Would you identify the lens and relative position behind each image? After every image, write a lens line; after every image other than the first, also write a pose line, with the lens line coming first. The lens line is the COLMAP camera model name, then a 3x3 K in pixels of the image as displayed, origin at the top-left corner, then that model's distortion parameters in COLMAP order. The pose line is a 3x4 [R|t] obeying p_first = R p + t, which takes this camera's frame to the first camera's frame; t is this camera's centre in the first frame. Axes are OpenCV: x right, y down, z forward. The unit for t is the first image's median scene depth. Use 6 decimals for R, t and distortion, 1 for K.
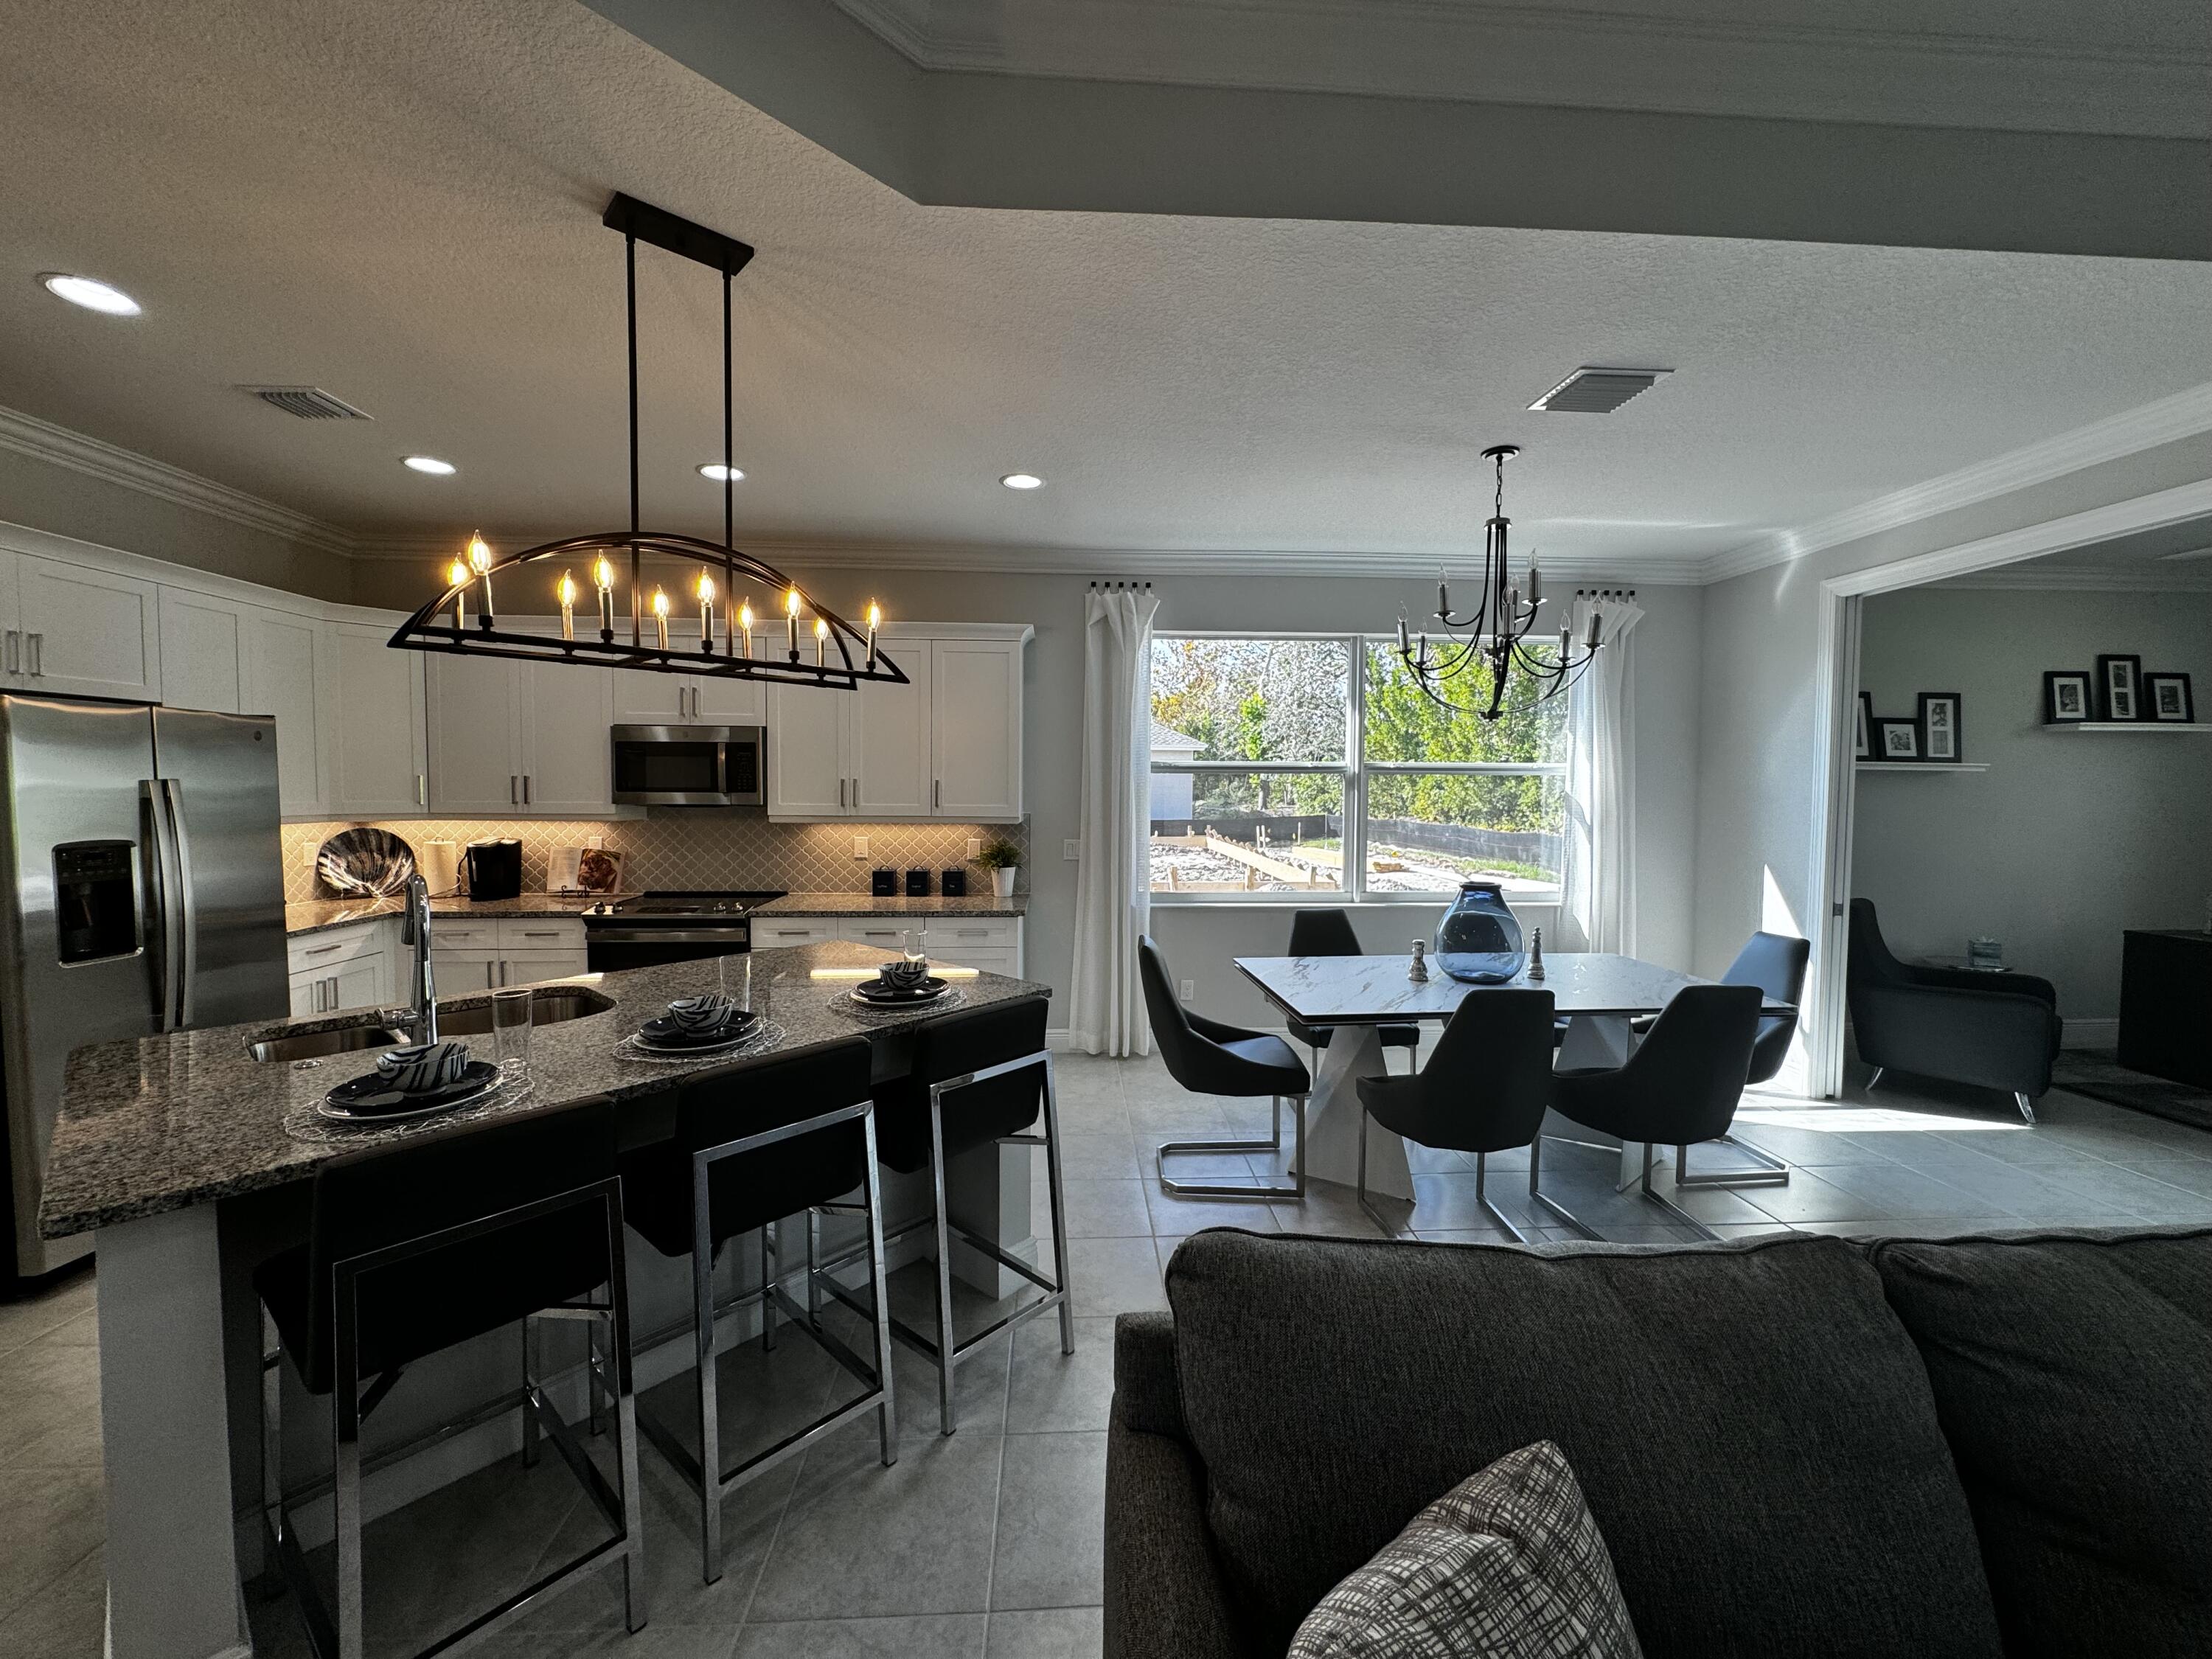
lens RADIAL K [[883.5, 0, 1108.7], [0, 883.5, 824.9], [0, 0, 1]] dist [-0.002277, 0.000756]
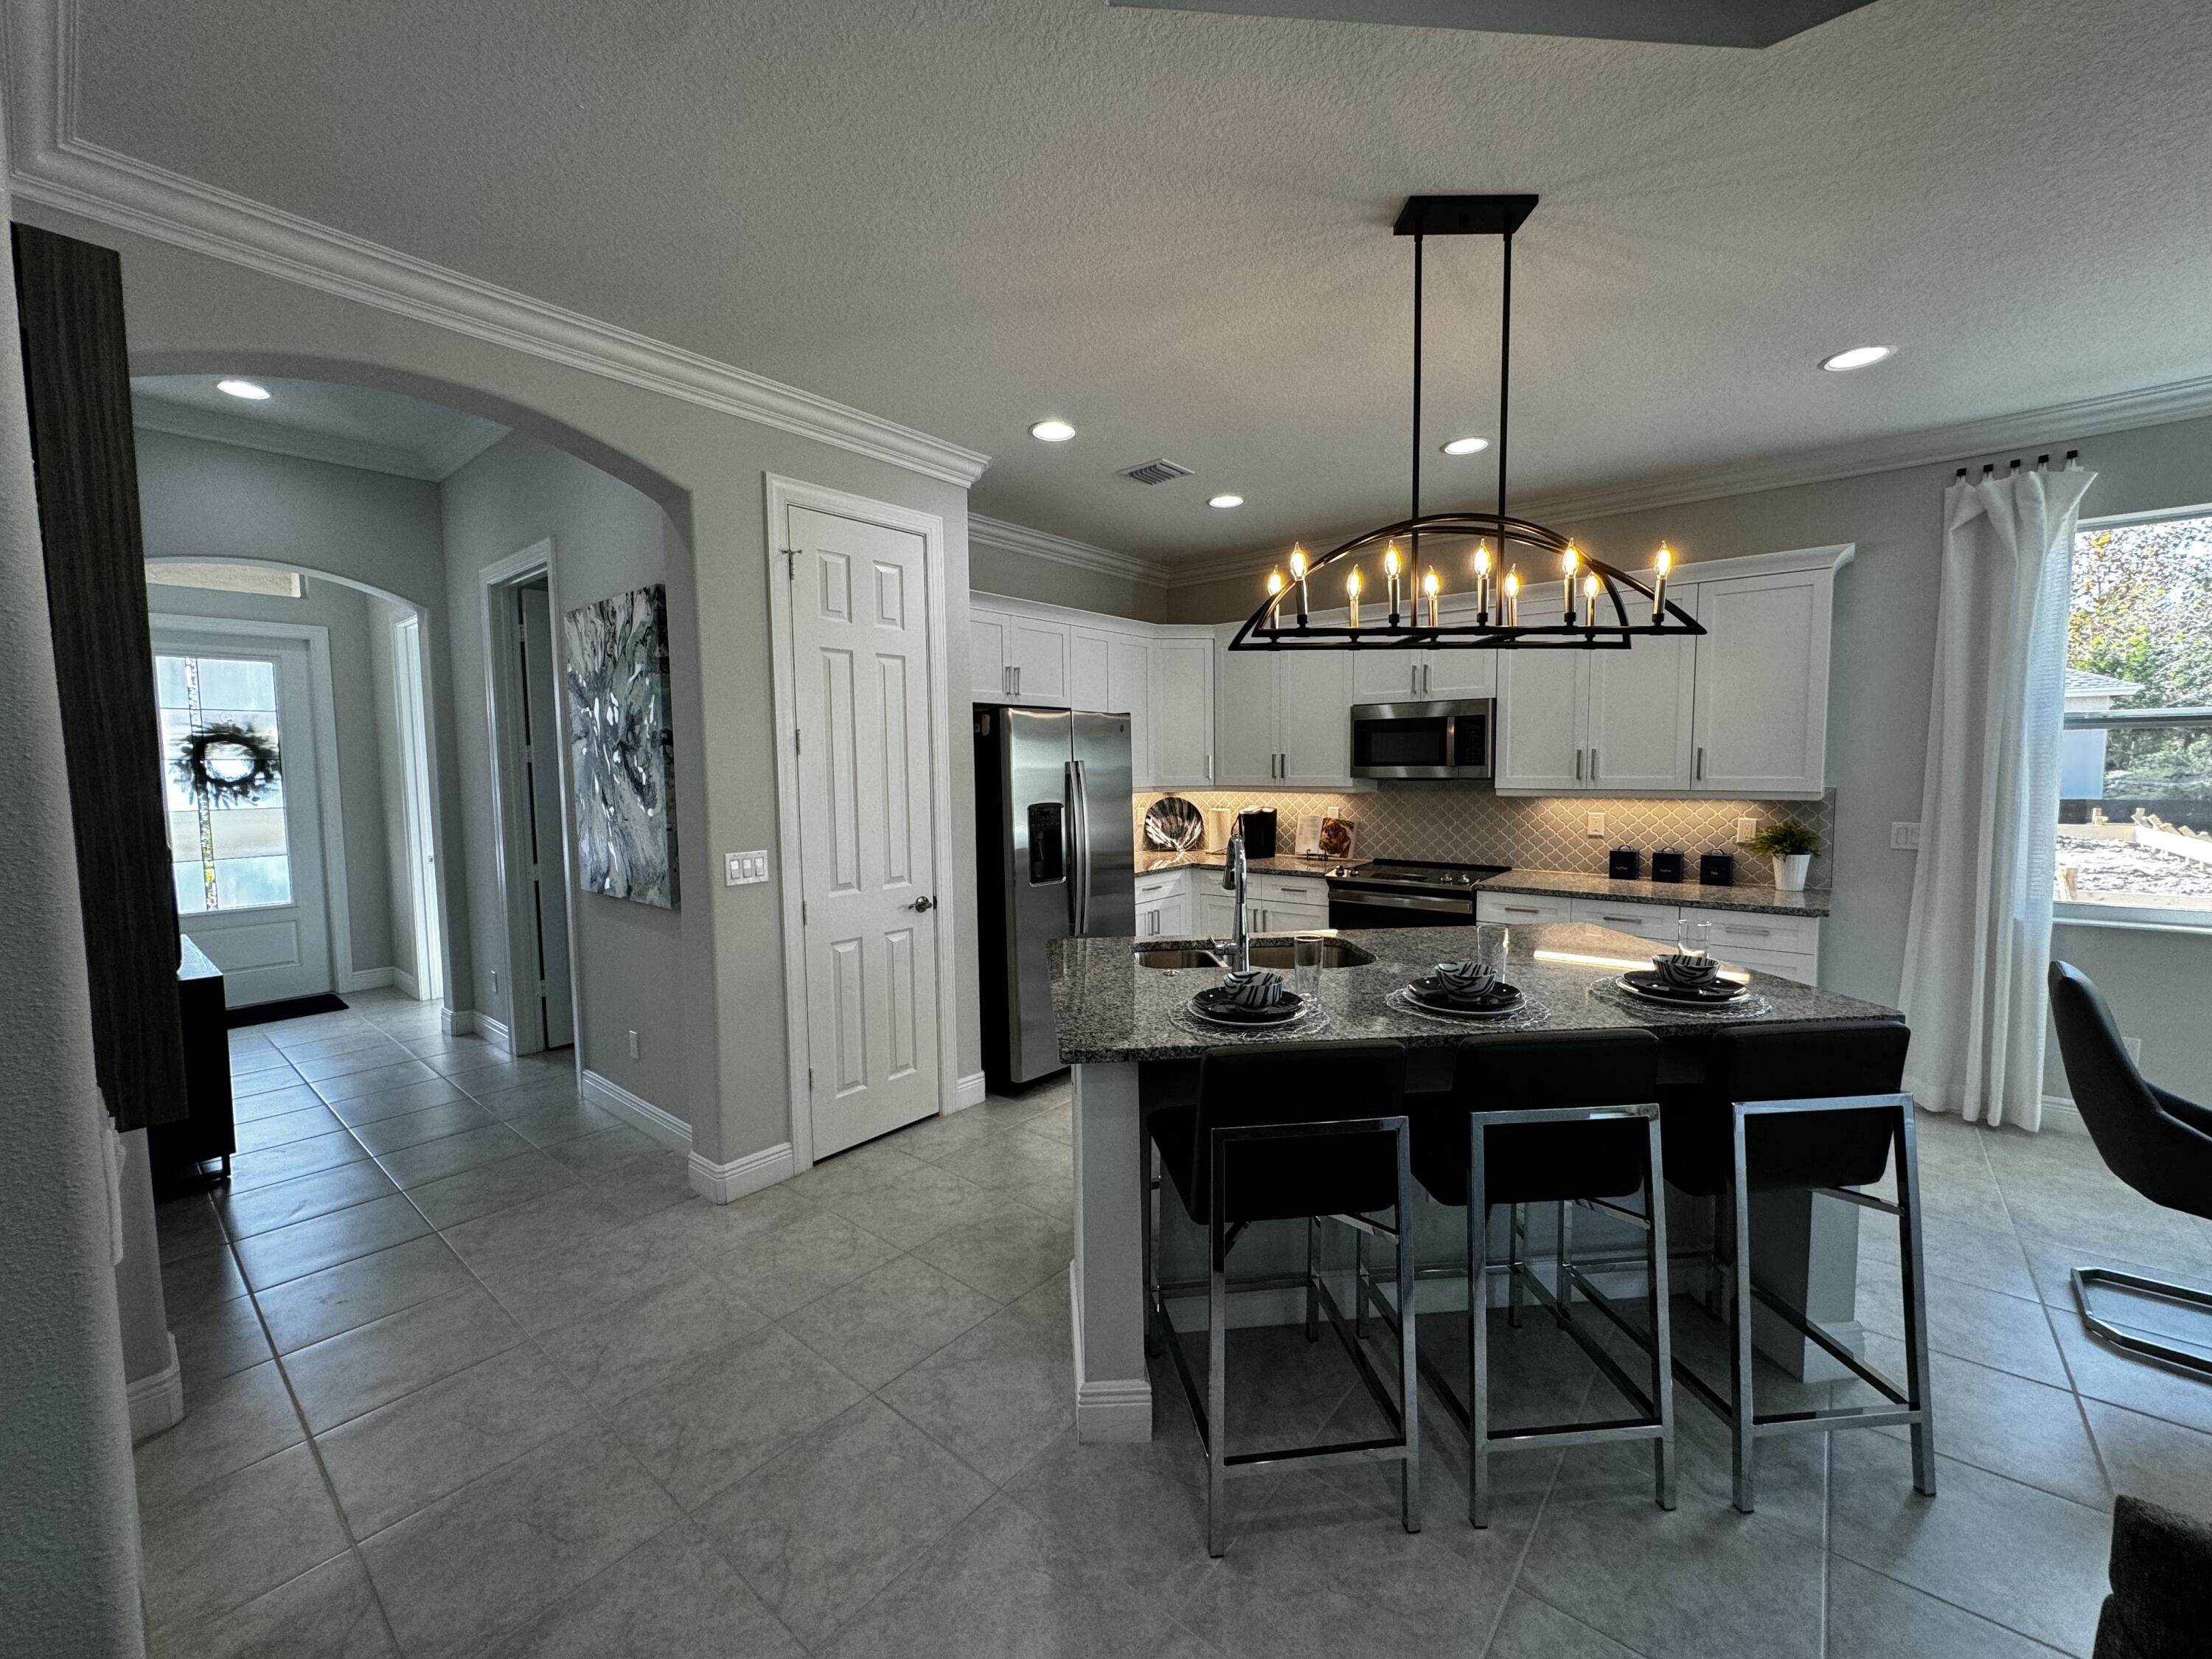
lens RADIAL K [[883.5, 0, 1108.9], [0, 883.5, 825.3], [0, 0, 1]] dist [-0.002277, 0.000756]
pose [[0.734586, 0.031964, -0.677762, -0.039146], [-0.012319, 0.999353, 0.033778, 0.002629], [0.678403, -0.016463, 0.734505, -0.017270]]
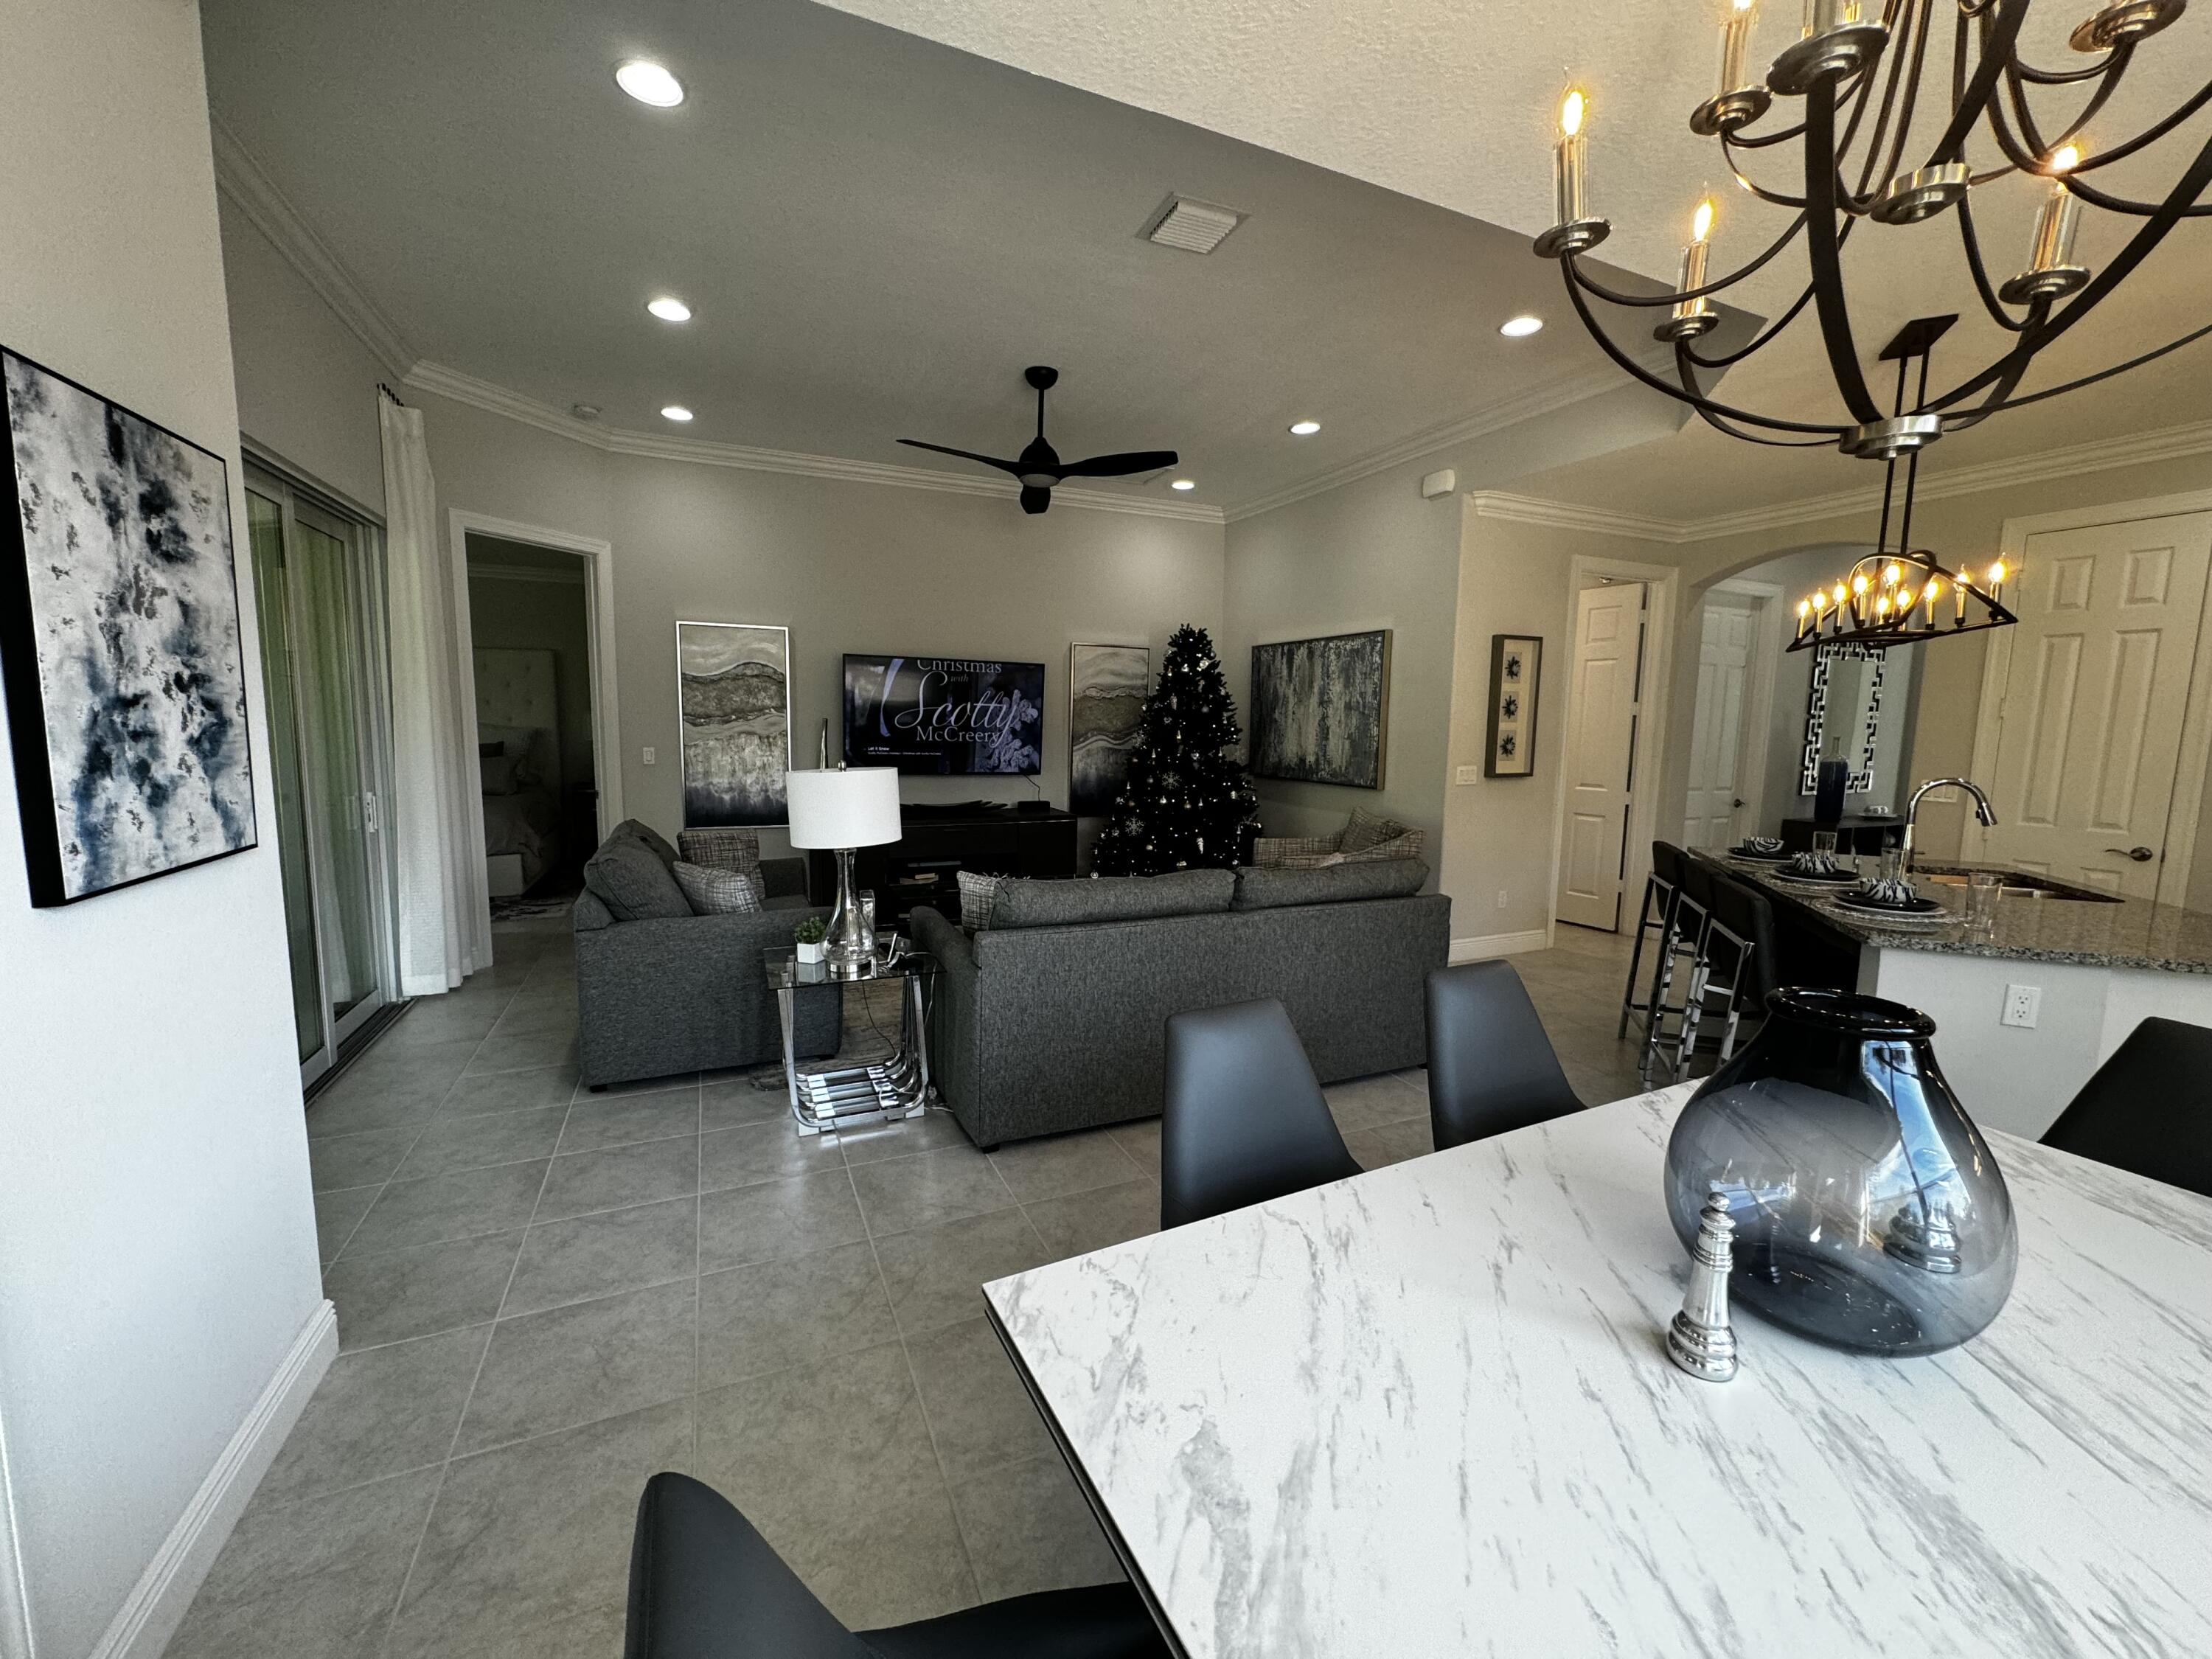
lens RADIAL K [[883.5, 0, 1111.0], [0, 883.5, 825.4], [0, 0, 1]] dist [-0.002277, 0.000756]
pose [[-0.931667, 0.022752, -0.362601, 0.679461], [-0.037351, 0.986751, 0.157883, -0.030292], [0.361389, 0.160638, -0.918473, 1.045413]]
